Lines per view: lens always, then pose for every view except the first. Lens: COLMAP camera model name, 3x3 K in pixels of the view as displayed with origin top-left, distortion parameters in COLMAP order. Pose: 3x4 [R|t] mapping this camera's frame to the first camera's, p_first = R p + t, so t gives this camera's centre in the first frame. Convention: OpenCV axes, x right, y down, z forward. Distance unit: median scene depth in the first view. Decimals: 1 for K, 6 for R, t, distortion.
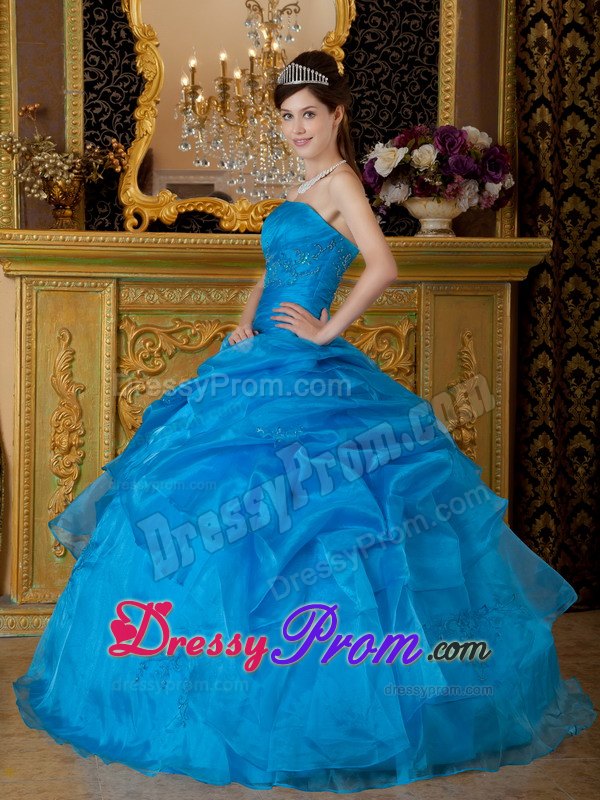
lens RADIAL K [[1514.1, 0, 300.0], [0, 1514.1, 400.0], [0, 0, 1]] dist [0.169550, 0.086737]
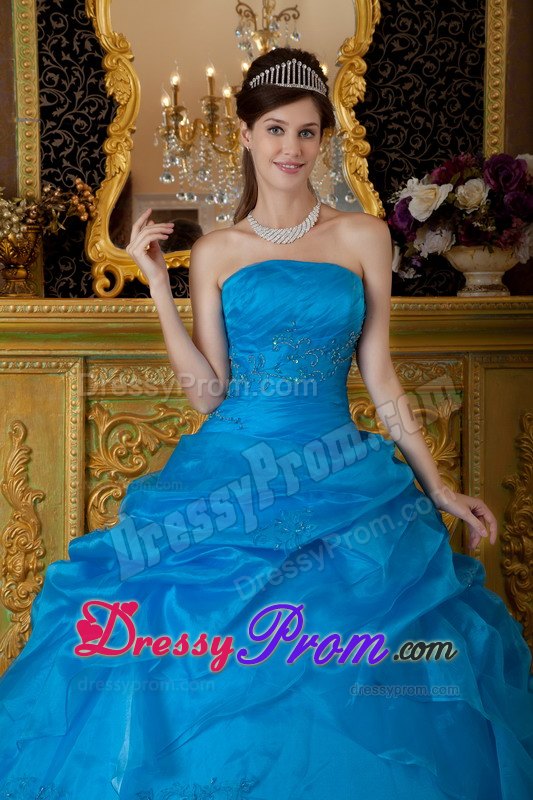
lens RADIAL K [[1500.7, 0, 266.5], [0, 1500.7, 400.0], [0, 0, 1]] dist [0.286632, -0.162770]
pose [[0.999845, -0.013881, -0.010803, -0.017136], [0.013807, 0.999881, -0.006869, -0.048785], [0.010897, 0.006719, 0.999918, 0.211487]]
